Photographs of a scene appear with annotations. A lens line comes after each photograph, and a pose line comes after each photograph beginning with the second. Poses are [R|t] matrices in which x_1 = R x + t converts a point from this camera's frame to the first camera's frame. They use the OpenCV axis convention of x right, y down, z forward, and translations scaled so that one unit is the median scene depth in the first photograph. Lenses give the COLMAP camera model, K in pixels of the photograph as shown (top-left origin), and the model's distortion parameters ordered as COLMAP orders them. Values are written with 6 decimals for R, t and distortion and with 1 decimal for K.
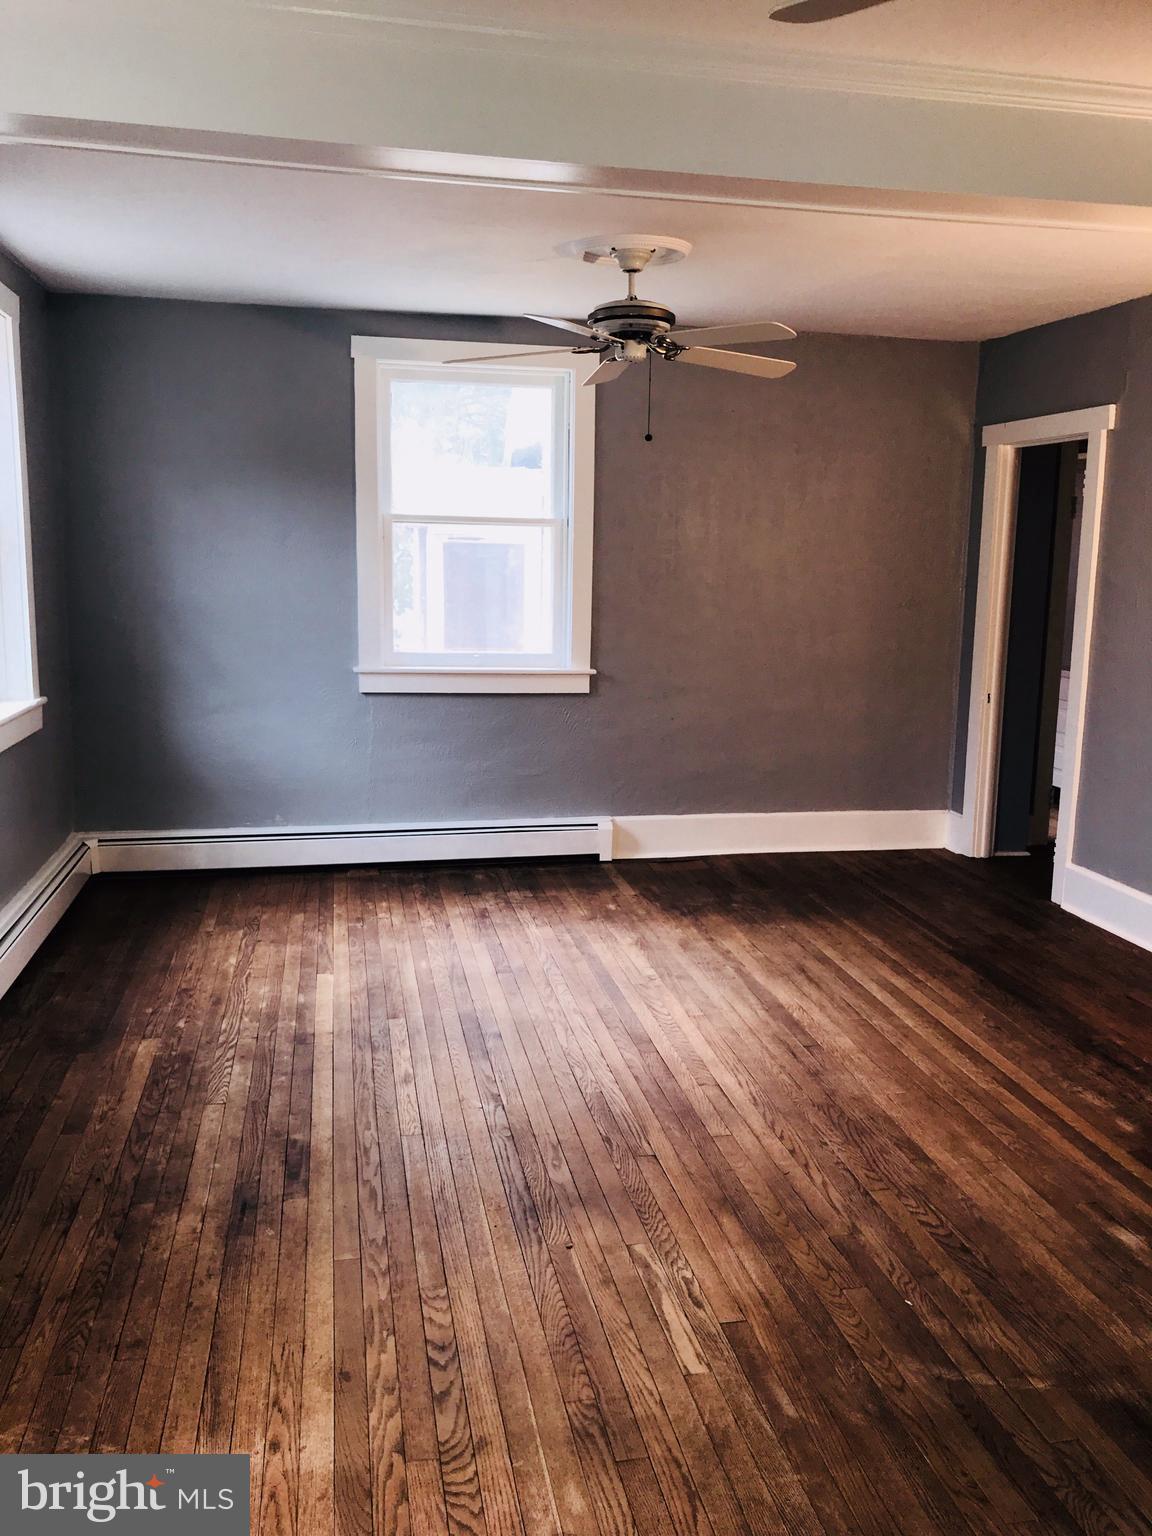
lens RADIAL K [[1252.7, 0, 586.8], [0, 1252.7, 773.0], [0, 0, 1]] dist [0.012885, 0.014123]
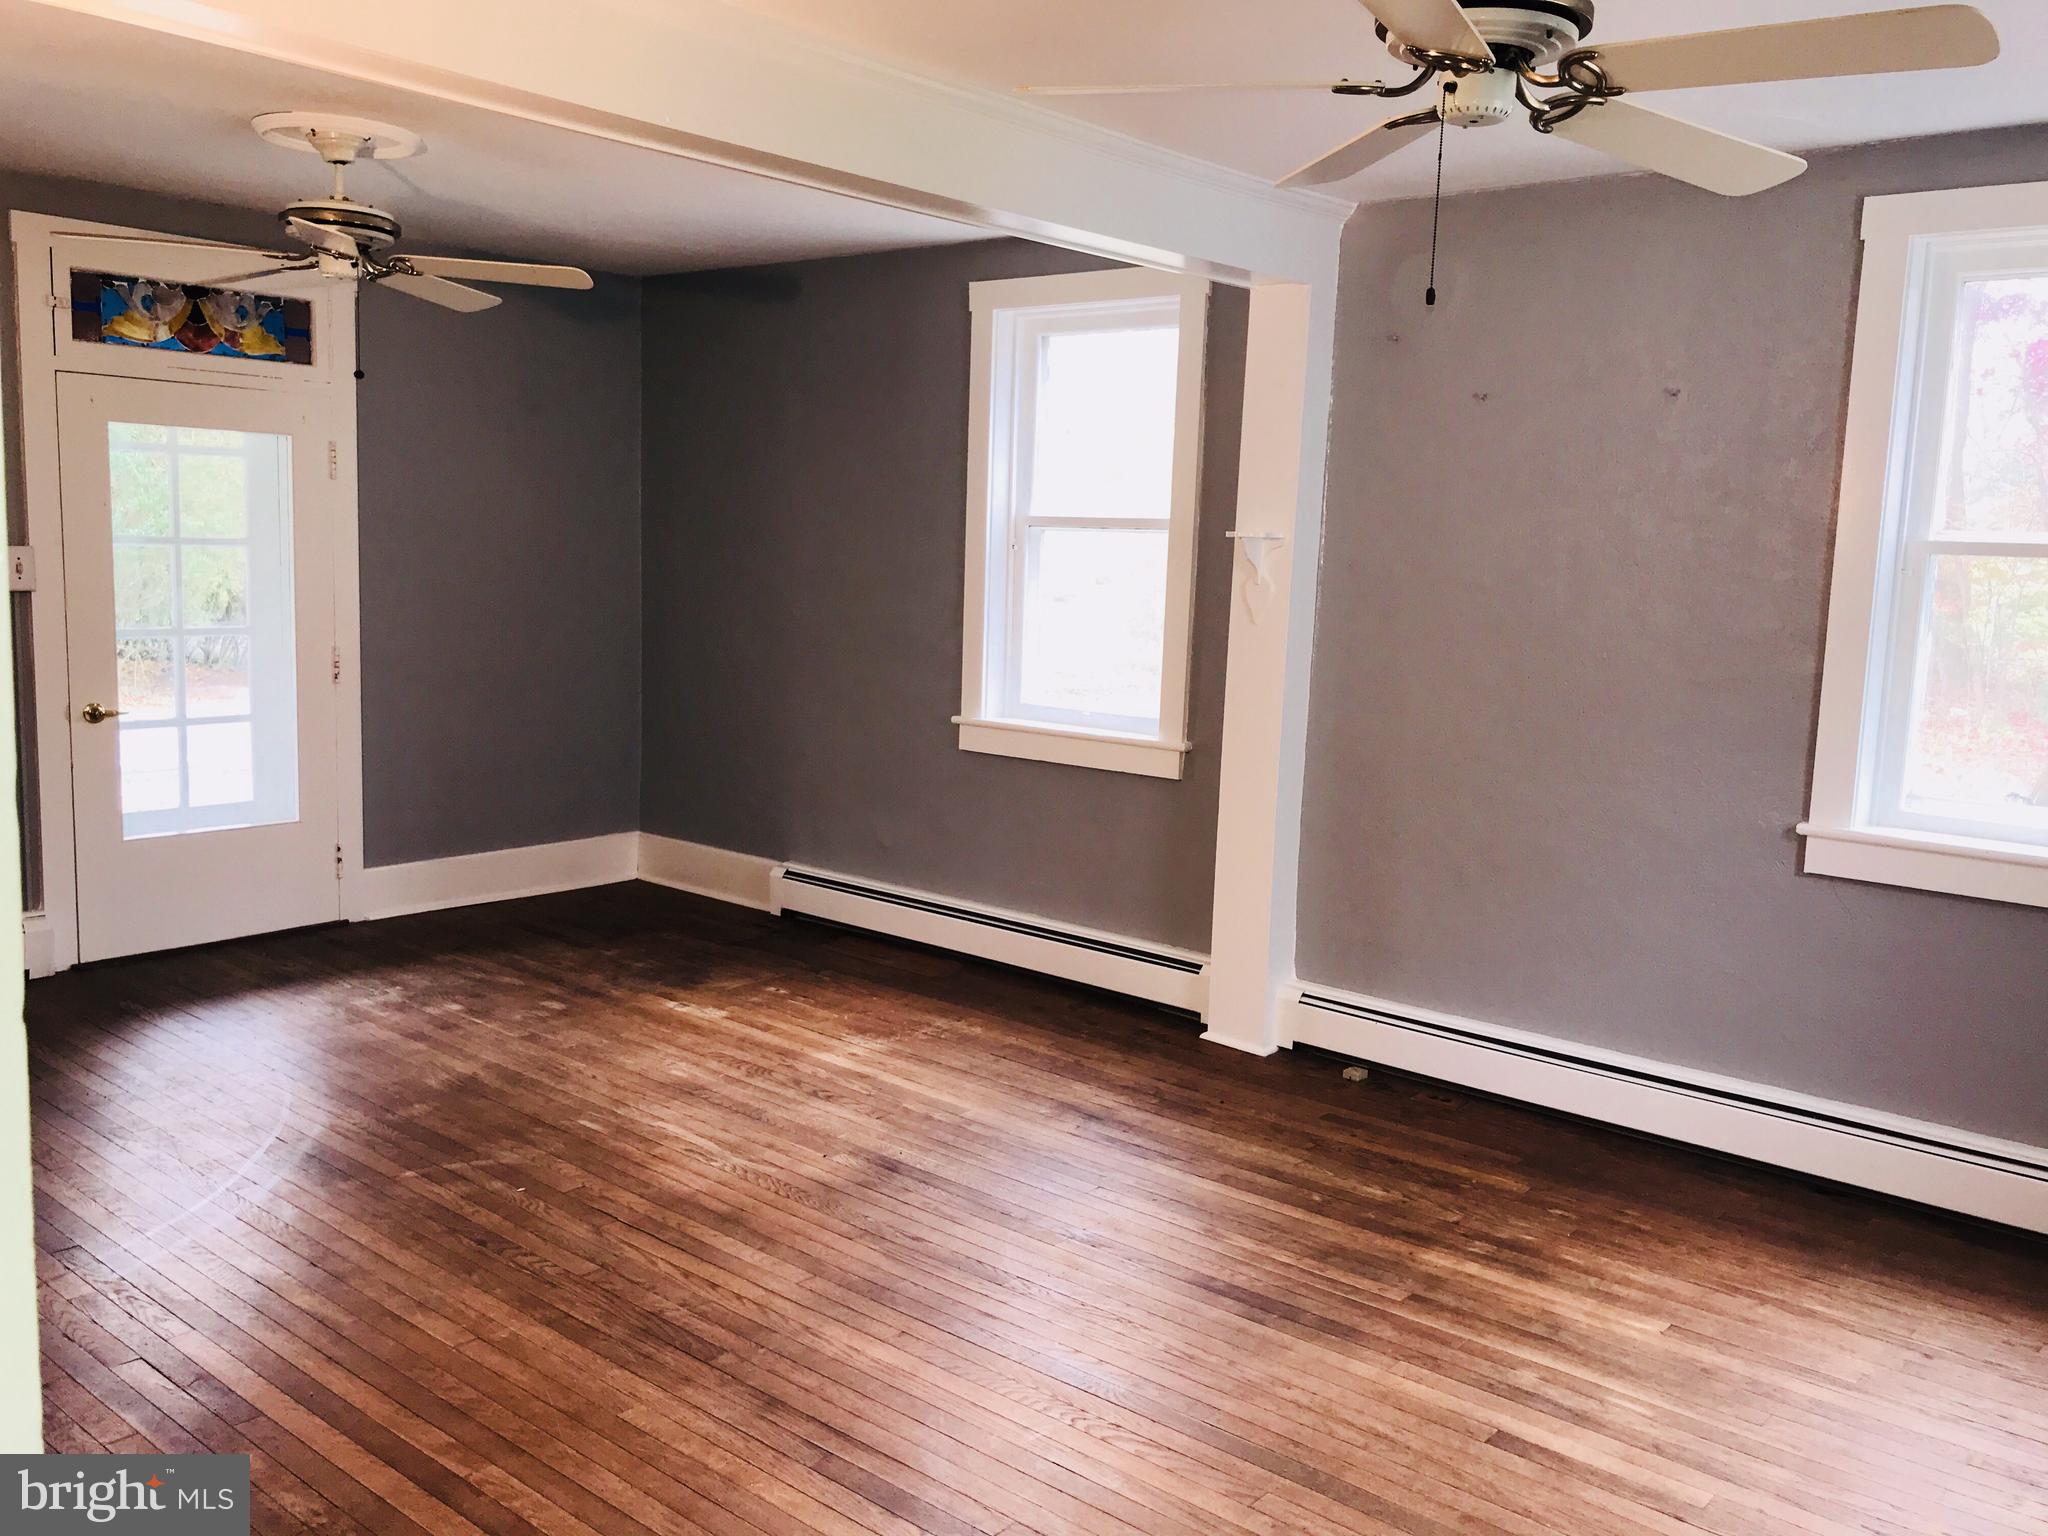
lens RADIAL K [[1670.3, 0, 1038.4], [0, 1670.3, 762.6], [0, 0, 1]] dist [0.012885, 0.014123]
pose [[-0.772704, 0.039018, -0.633566, 0.710815], [-0.160752, 0.953544, 0.254779, -0.342816], [0.614074, 0.298715, -0.730536, 1.927565]]
